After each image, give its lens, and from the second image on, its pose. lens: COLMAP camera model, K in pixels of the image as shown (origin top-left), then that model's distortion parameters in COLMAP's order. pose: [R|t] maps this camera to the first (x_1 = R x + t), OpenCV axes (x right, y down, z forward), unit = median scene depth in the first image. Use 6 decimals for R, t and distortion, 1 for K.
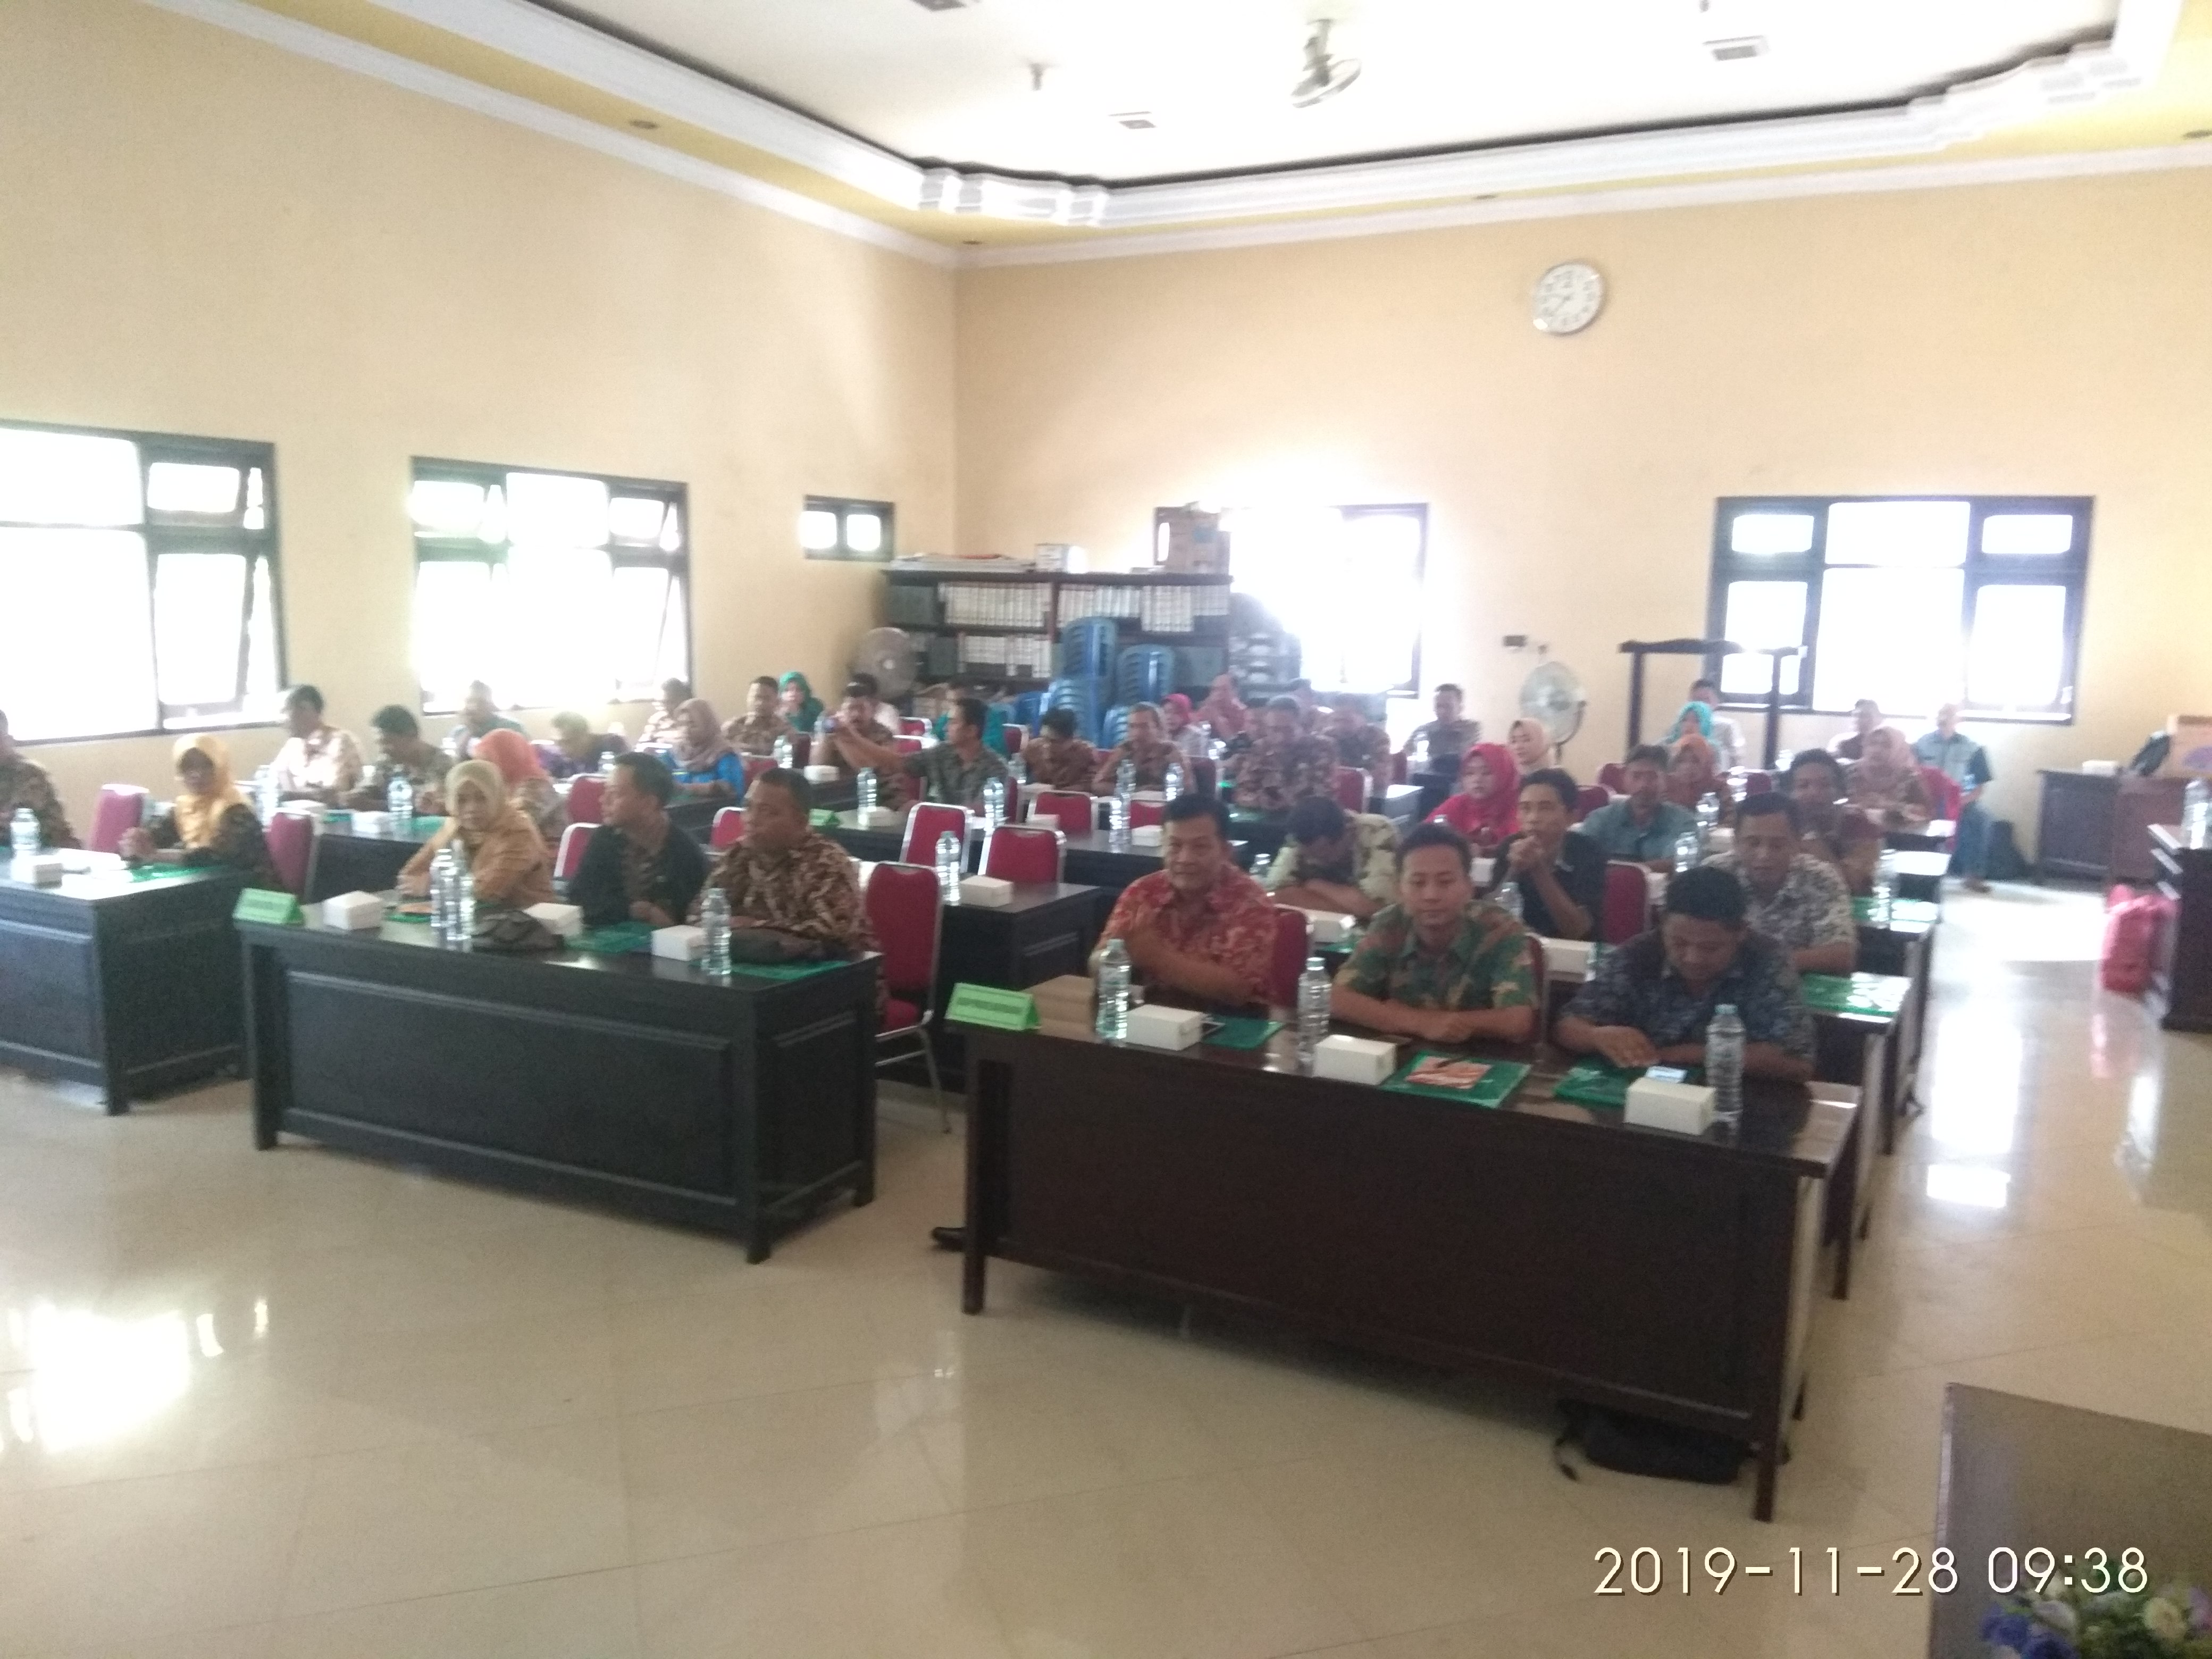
lens RADIAL K [[1706.9, 0, 1111.4], [0, 1706.9, 897.5], [0, 0, 1]] dist [0.218935, -0.262991]
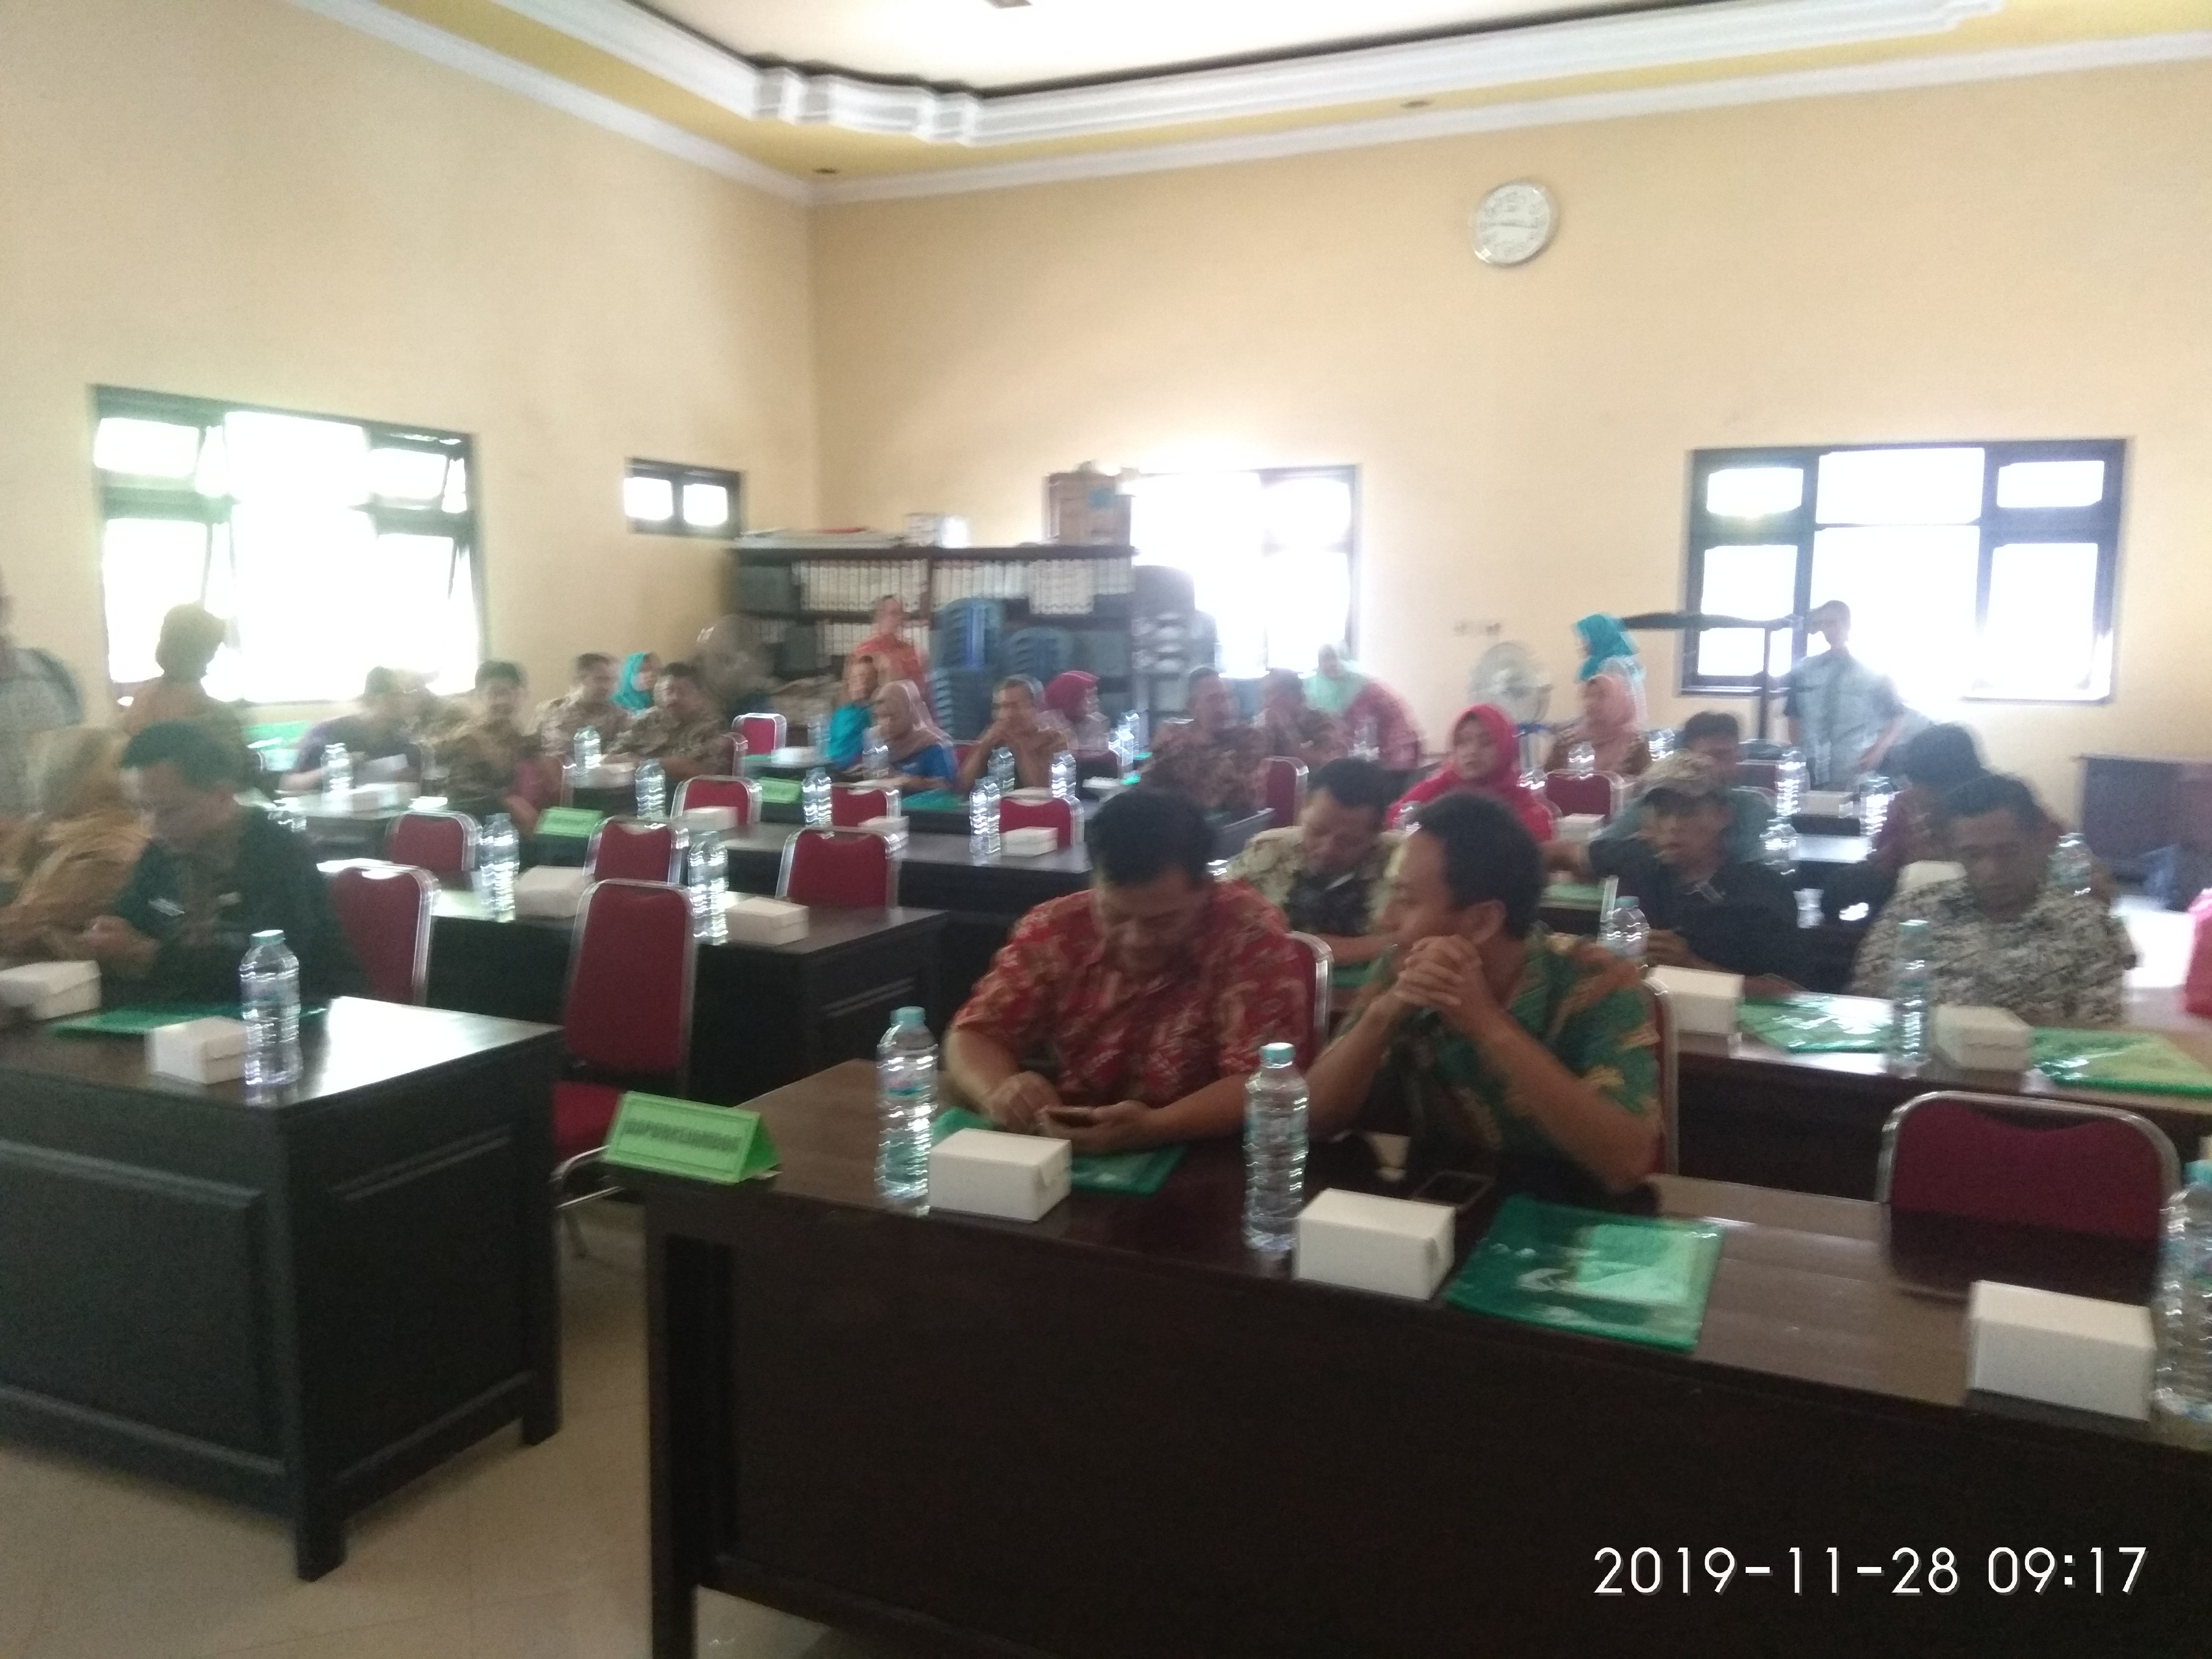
lens RADIAL K [[1706.9, 0, 1111.4], [0, 1706.9, 897.5], [0, 0, 1]] dist [0.218935, -0.262991]
pose [[0.998585, -0.018607, 0.049820, 0.012839], [0.019364, 0.999704, -0.014751, -0.000189], [-0.049531, 0.015695, 0.998649, 0.153793]]
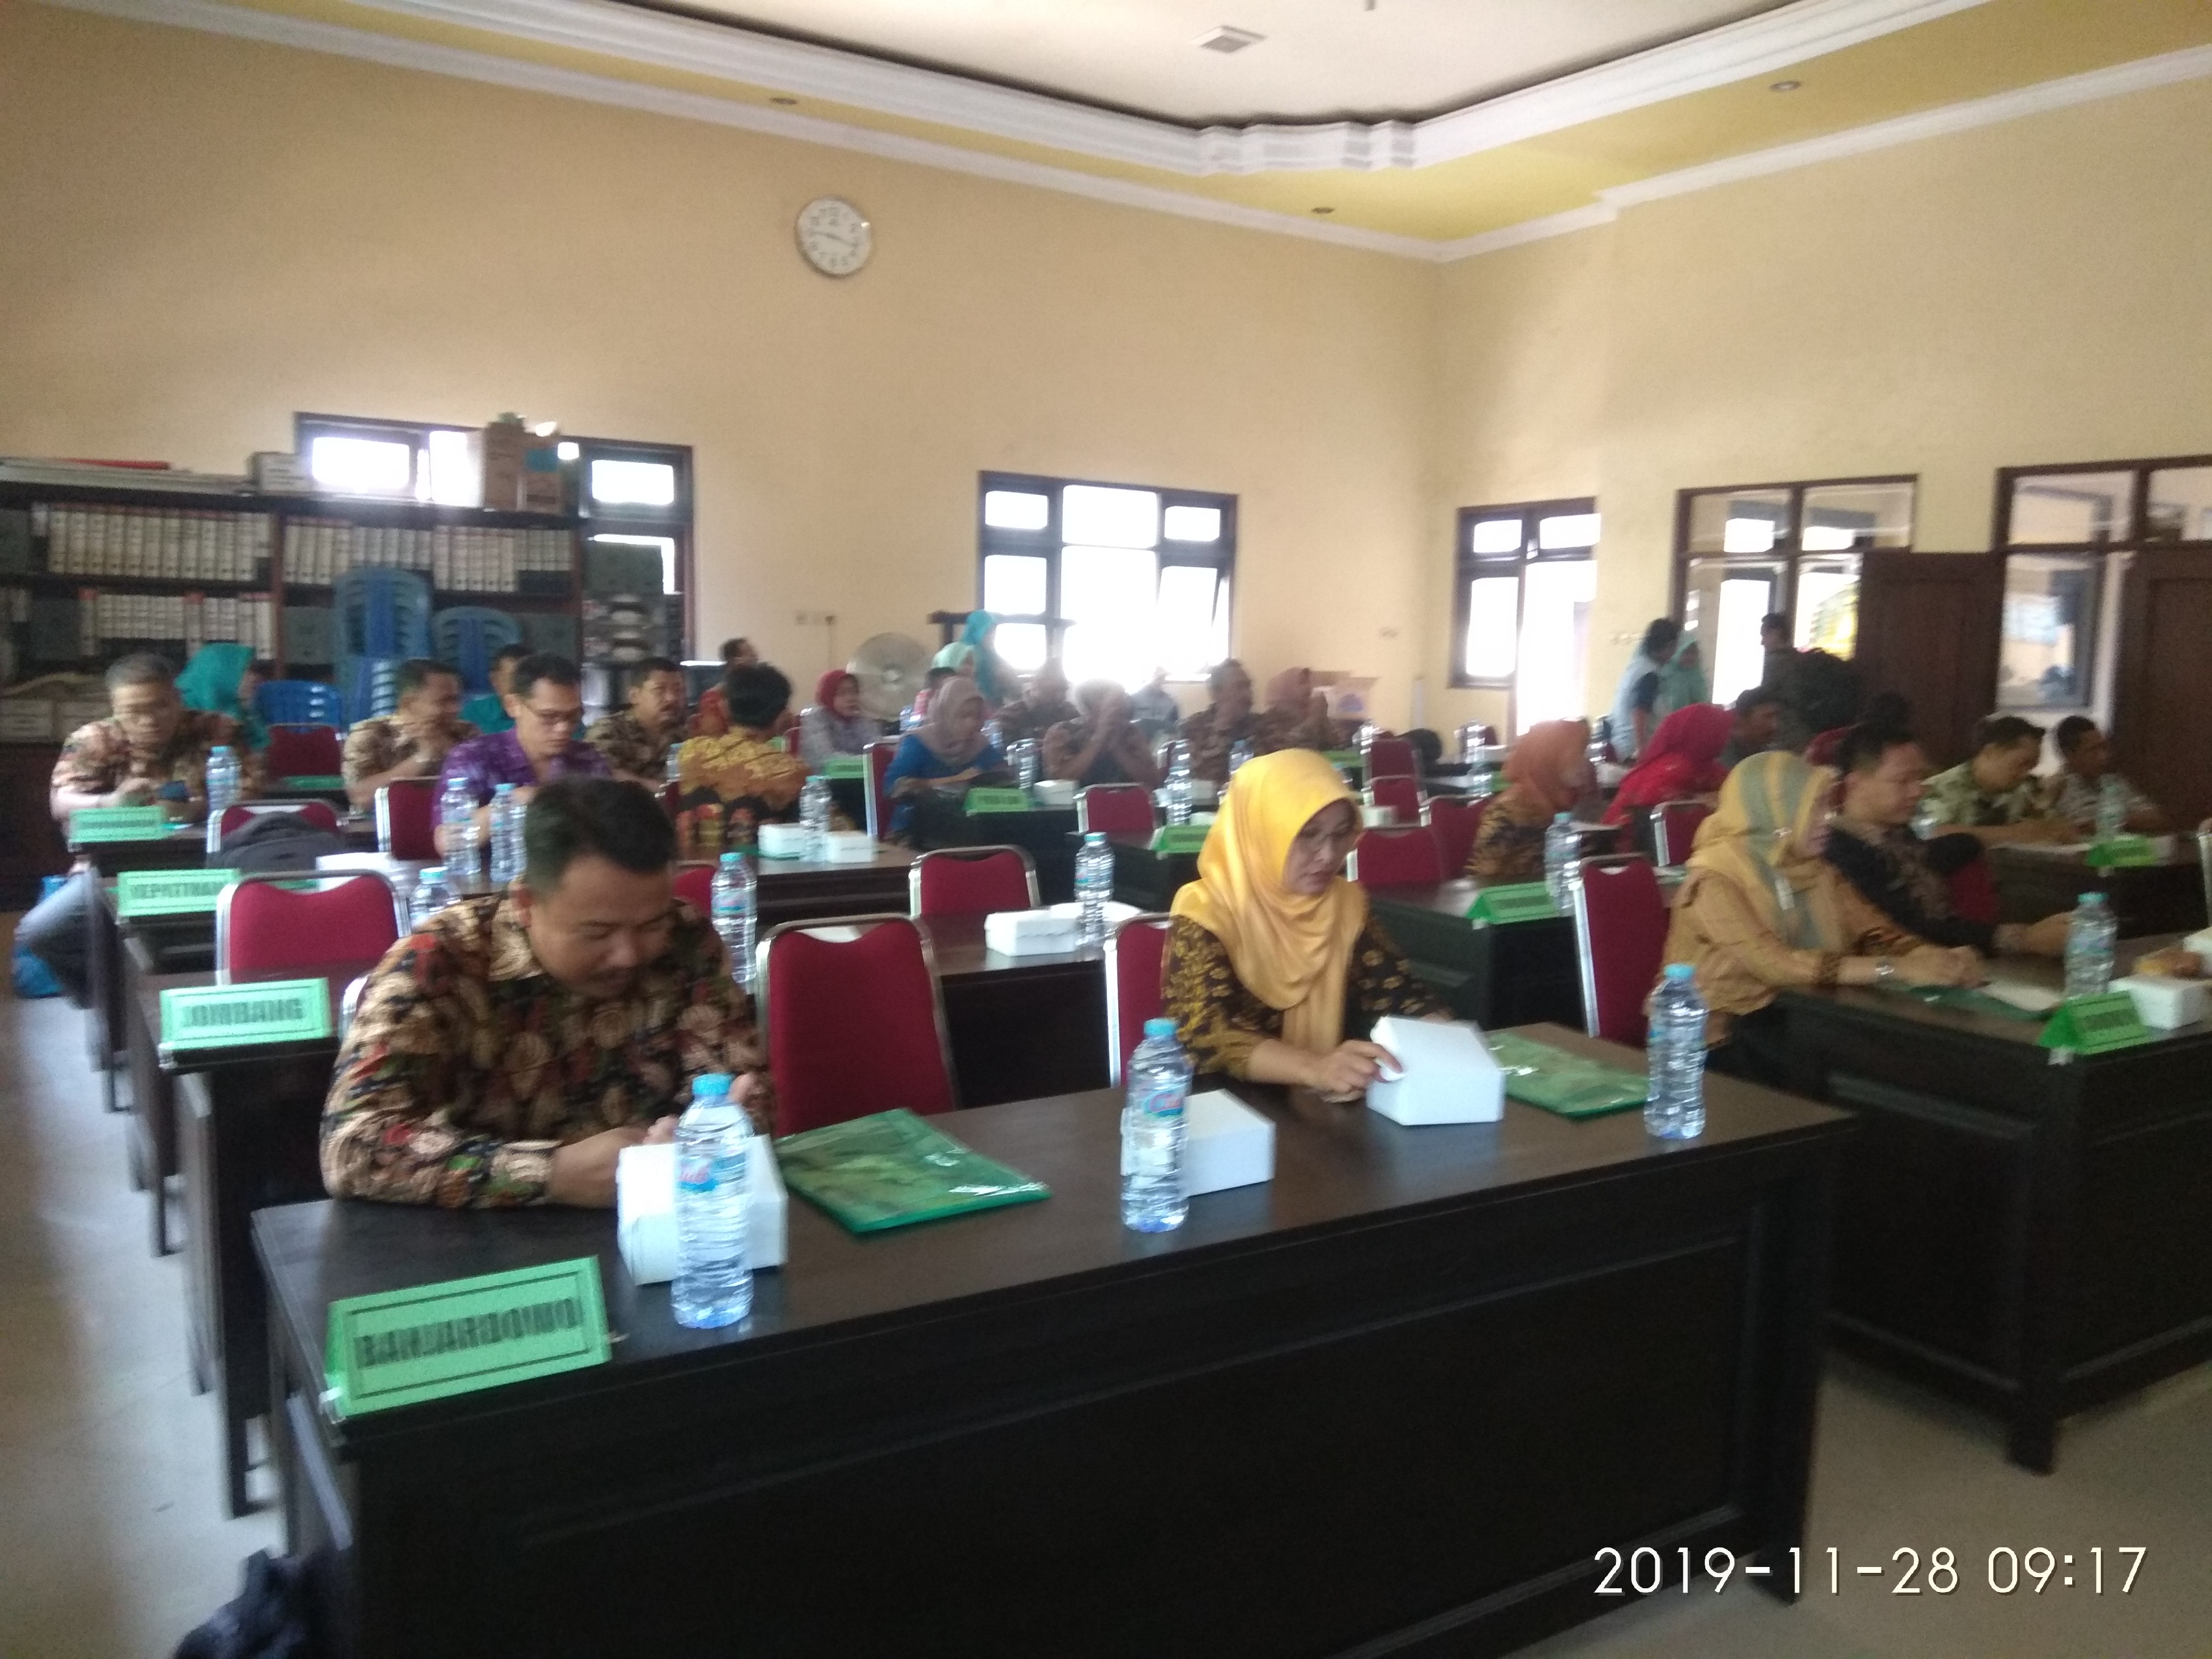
lens RADIAL K [[1706.9, 0, 1111.4], [0, 1706.9, 897.5], [0, 0, 1]] dist [0.218935, -0.262991]
pose [[0.502158, -0.147708, 0.852068, -0.510786], [0.131887, 0.986860, 0.093349, -0.066733], [-0.854660, 0.065501, 0.515040, 0.434154]]
